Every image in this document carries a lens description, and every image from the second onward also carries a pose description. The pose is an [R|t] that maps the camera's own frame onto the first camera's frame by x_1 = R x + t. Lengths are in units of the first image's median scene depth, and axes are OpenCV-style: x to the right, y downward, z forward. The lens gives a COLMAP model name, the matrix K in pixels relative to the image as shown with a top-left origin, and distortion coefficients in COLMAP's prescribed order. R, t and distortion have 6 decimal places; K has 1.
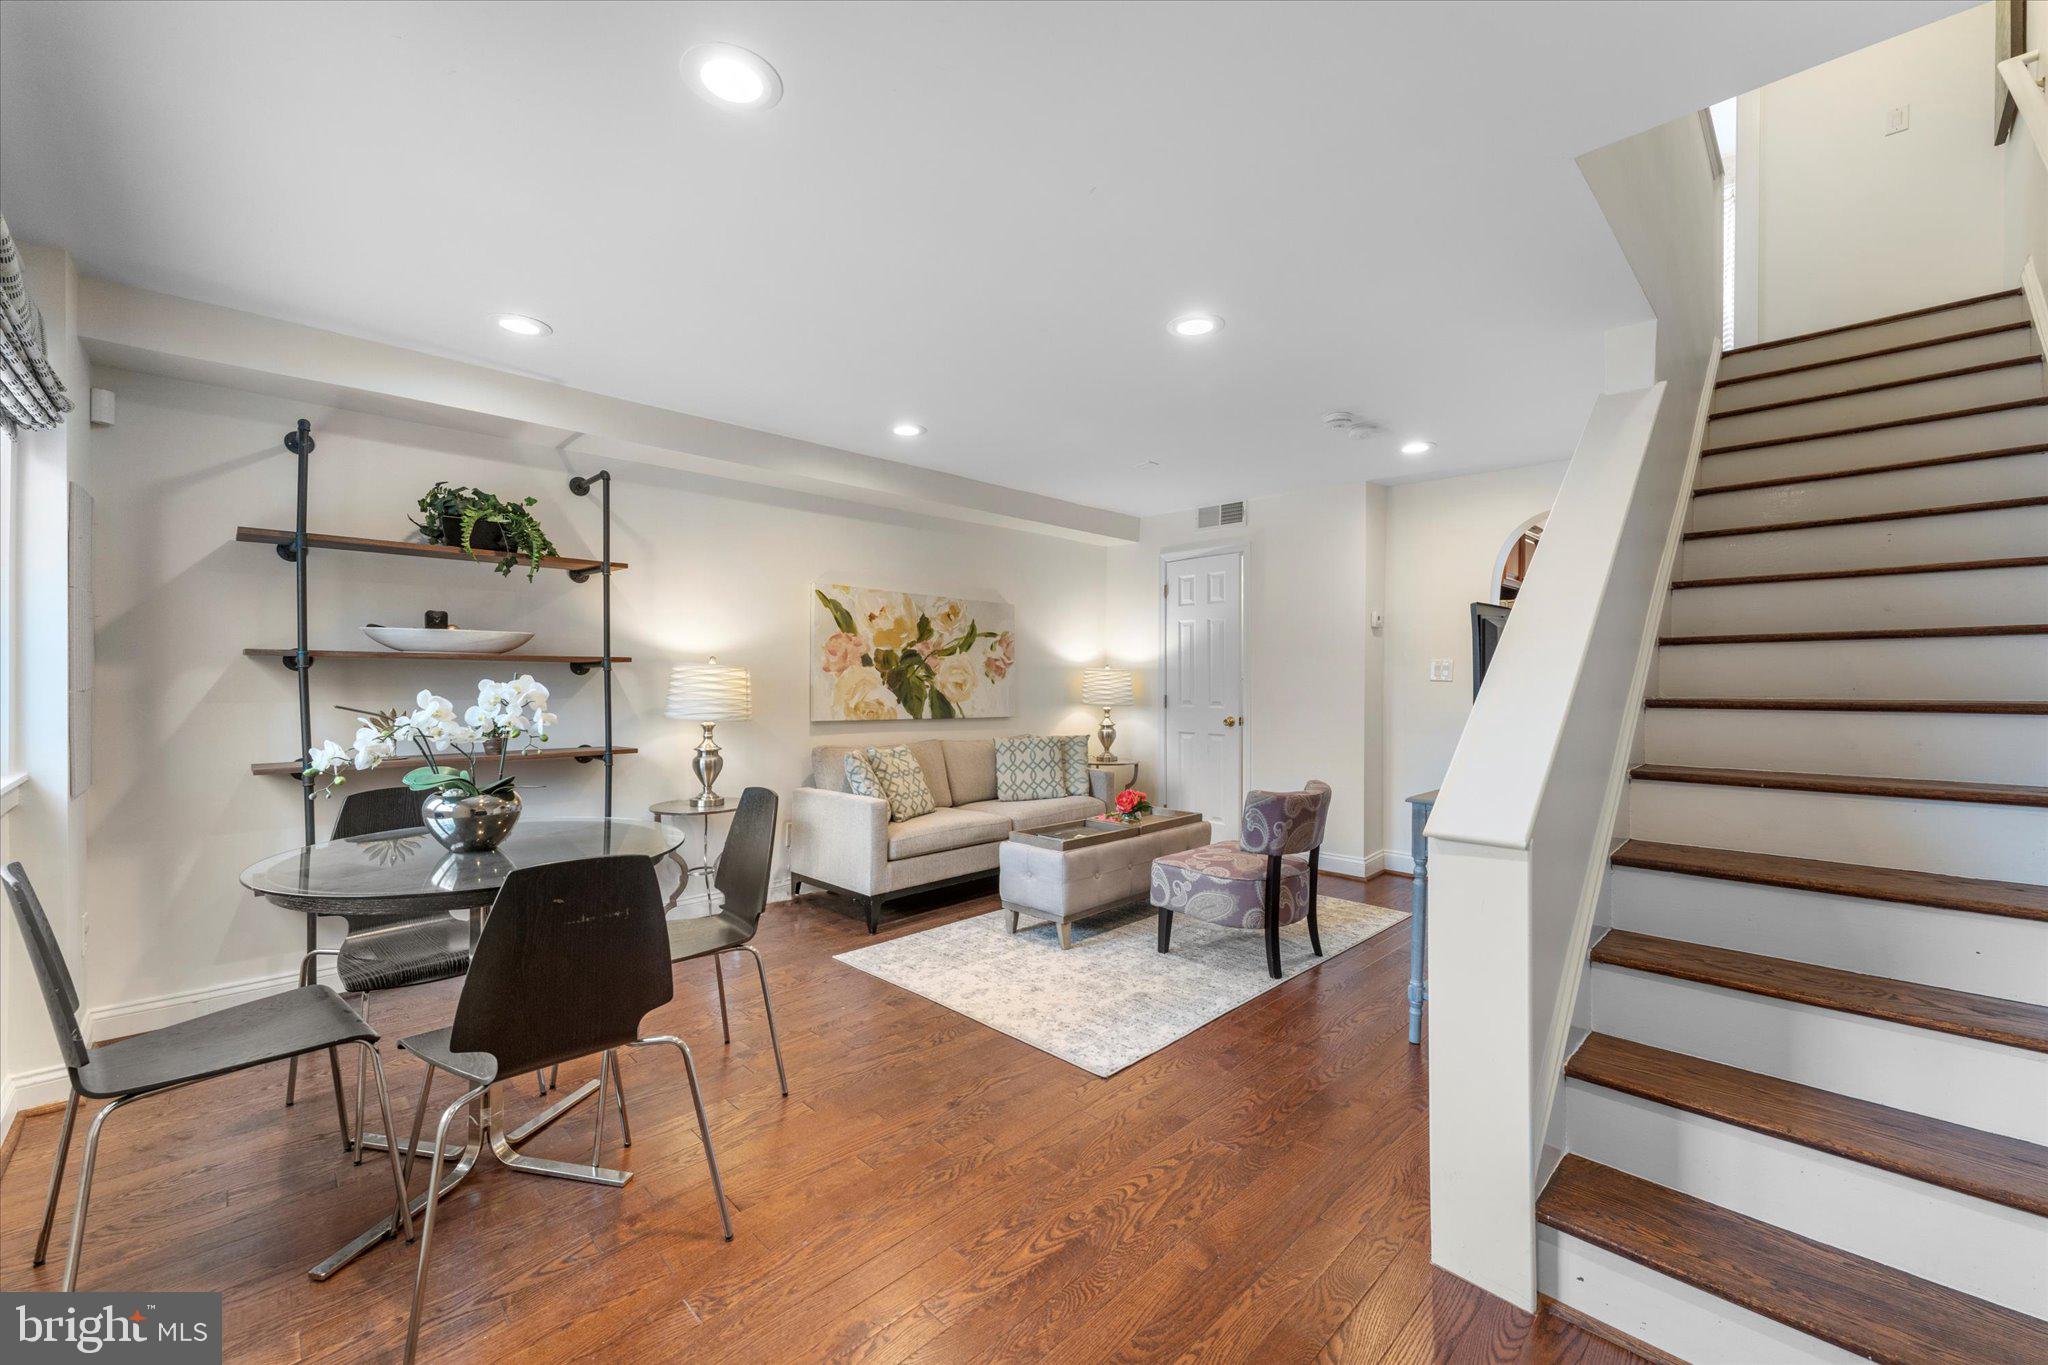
lens RADIAL K [[816.7, 0, 1022.3], [0, 816.7, 676.8], [0, 0, 1]] dist [0.000834, 0.000138]
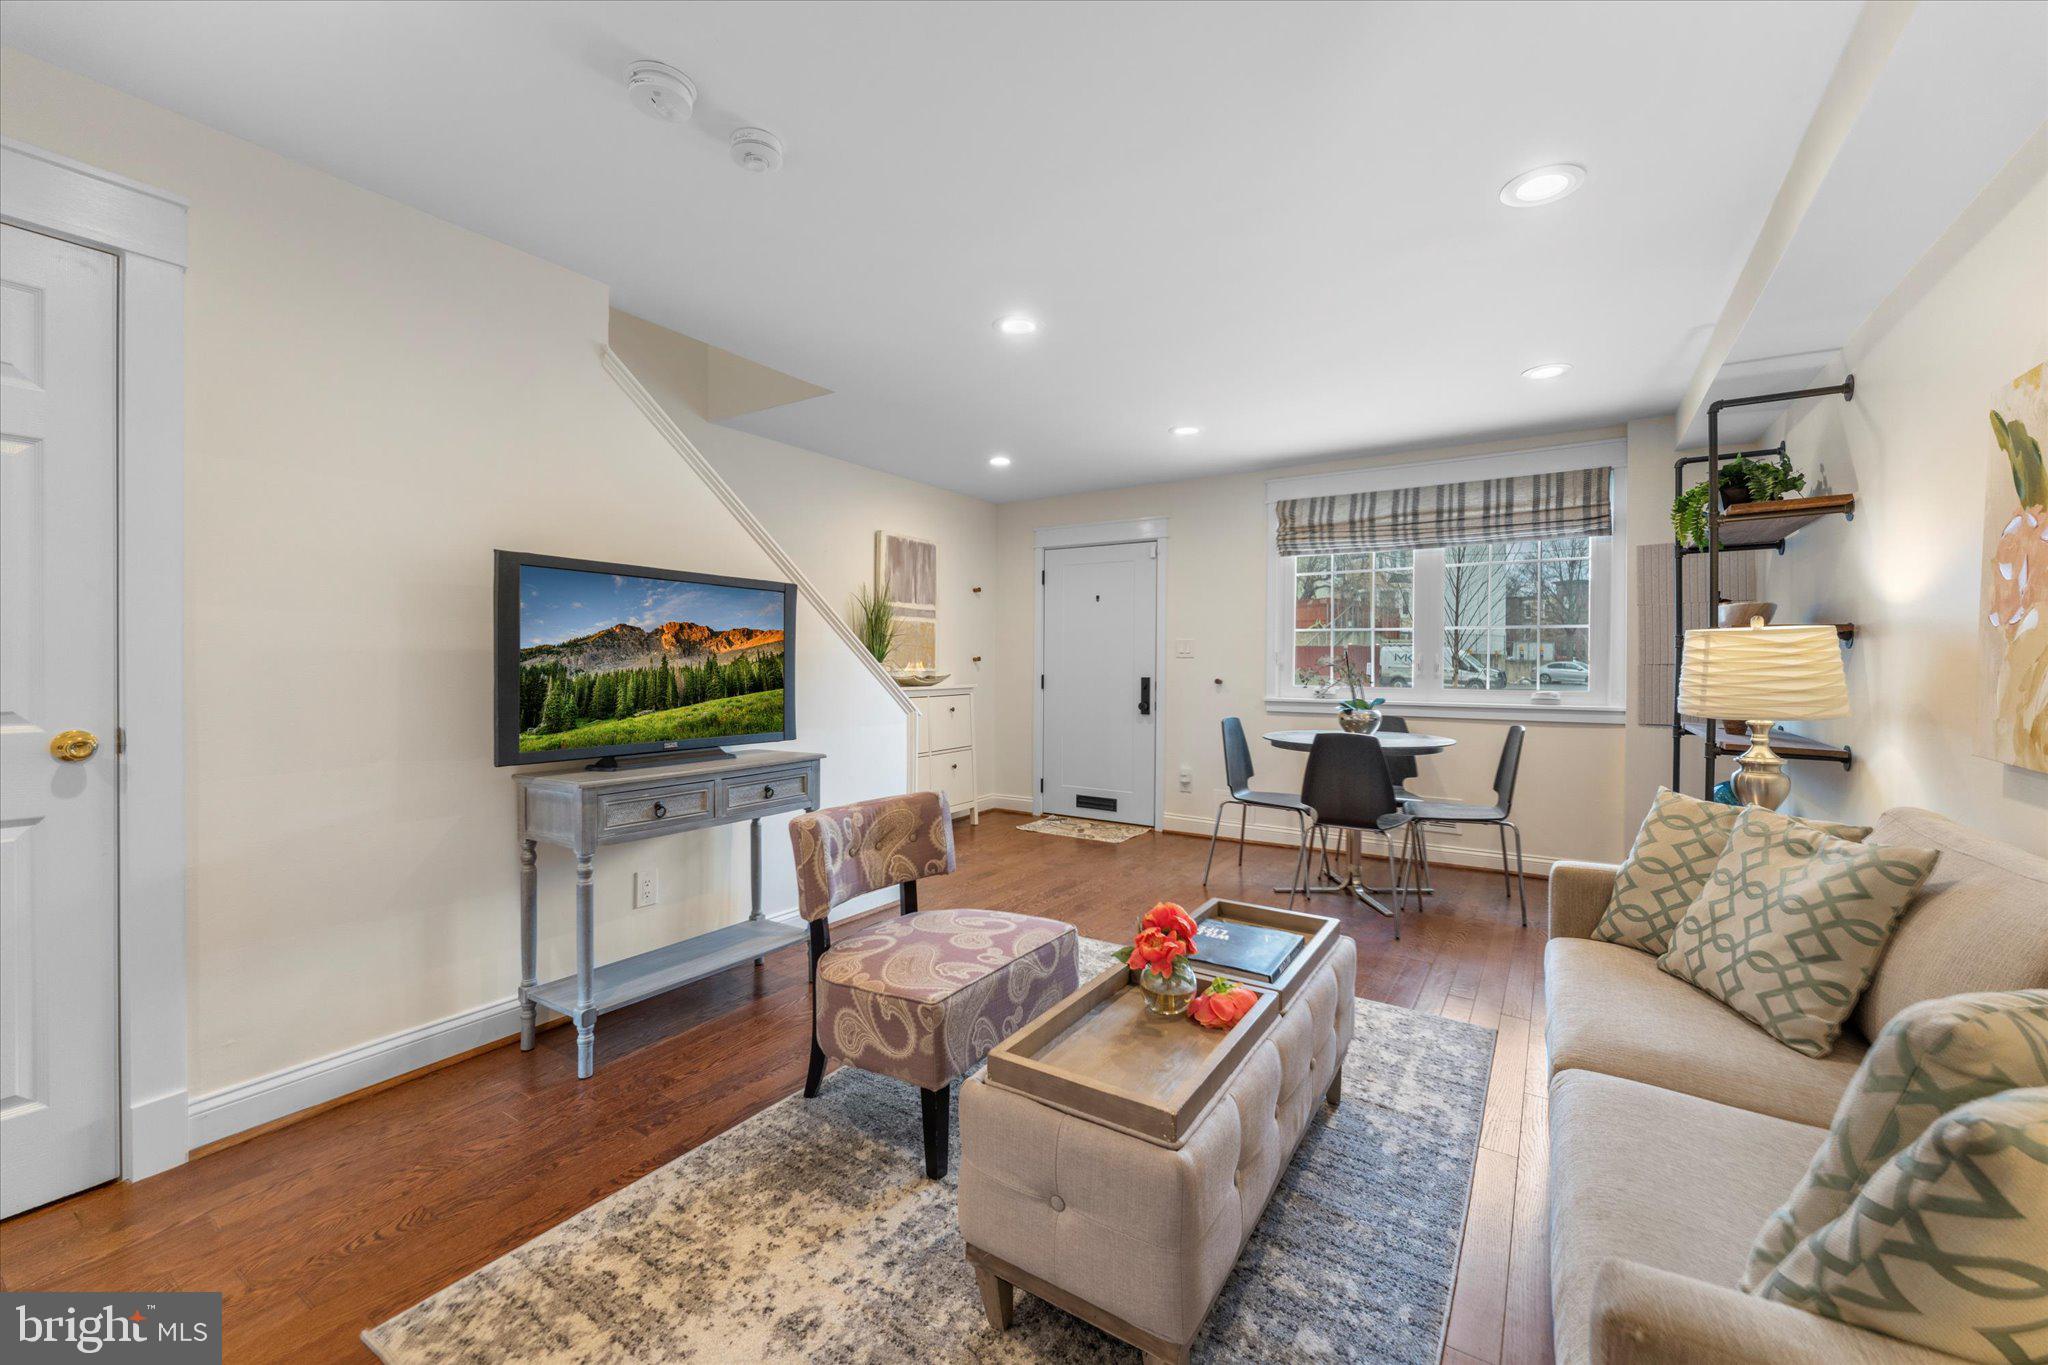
lens RADIAL K [[816.7, 0, 1020.0], [0, 816.7, 672.2], [0, 0, 1]] dist [0.000834, 0.000138]
pose [[-0.976991, -0.007693, -0.213143, 0.262812], [-0.010687, 0.999860, 0.012901, 0.014133], [0.213014, 0.014882, -0.976936, 1.241472]]
